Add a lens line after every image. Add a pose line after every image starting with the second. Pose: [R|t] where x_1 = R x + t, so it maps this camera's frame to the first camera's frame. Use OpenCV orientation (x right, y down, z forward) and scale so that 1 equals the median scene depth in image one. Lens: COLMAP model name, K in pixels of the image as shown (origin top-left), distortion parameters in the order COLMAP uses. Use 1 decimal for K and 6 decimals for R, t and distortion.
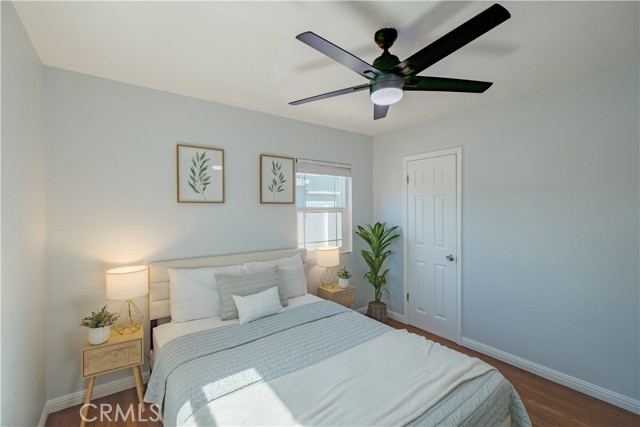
lens RADIAL K [[278.8, 0, 320.0], [0, 278.8, 213.5], [0, 0, 1]] dist [0.000308, -0.000137]
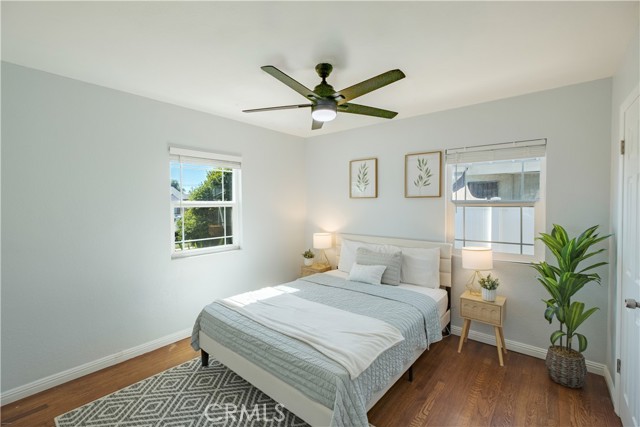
lens RADIAL K [[279.6, 0, 315.0], [0, 279.6, 208.4], [0, 0, 1]] dist [-0.003021, -0.001122]
pose [[0.241296, 0.024535, -0.970141, 0.890265], [-0.017550, 0.999627, 0.020916, -0.008693], [0.970293, 0.011979, 0.241636, 0.380848]]
